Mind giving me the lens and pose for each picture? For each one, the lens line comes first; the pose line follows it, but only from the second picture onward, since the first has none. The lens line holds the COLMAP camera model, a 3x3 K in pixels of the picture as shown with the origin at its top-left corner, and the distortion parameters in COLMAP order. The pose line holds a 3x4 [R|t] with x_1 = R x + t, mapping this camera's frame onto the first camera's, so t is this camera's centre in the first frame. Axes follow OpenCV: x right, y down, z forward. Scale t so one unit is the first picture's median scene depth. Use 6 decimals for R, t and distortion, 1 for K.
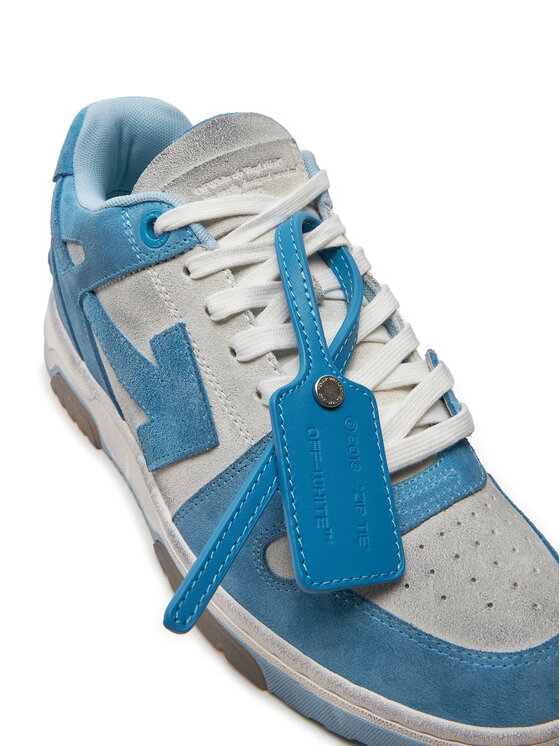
lens RADIAL K [[1032.2, 0, 280.0], [0, 1032.2, 373.0], [0, 0, 1]] dist [-0.035667, -0.049703]
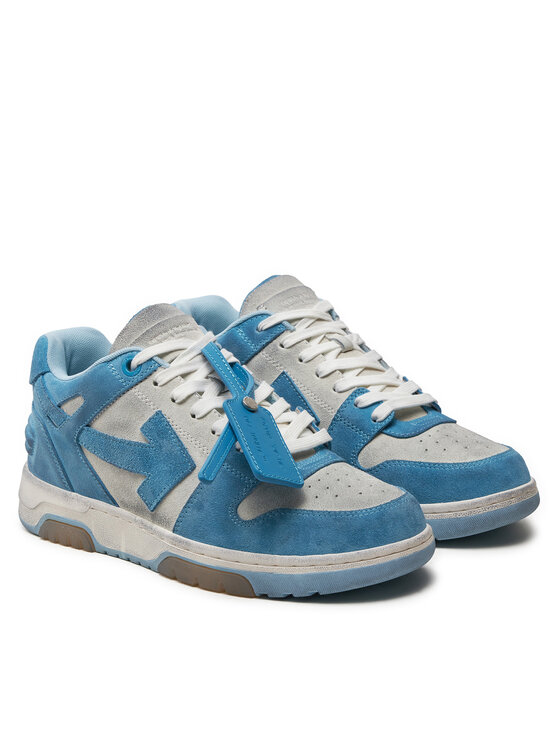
lens RADIAL K [[1859.6, 0, 280.0], [0, 1859.6, 373.0], [0, 0, 1]] dist [-0.020837, -0.097863]
pose [[0.962508, -0.167511, 0.213349, -0.560947], [0.232706, 0.914069, -0.332154, 0.991548], [-0.139376, 0.369349, 0.918780, -1.960593]]
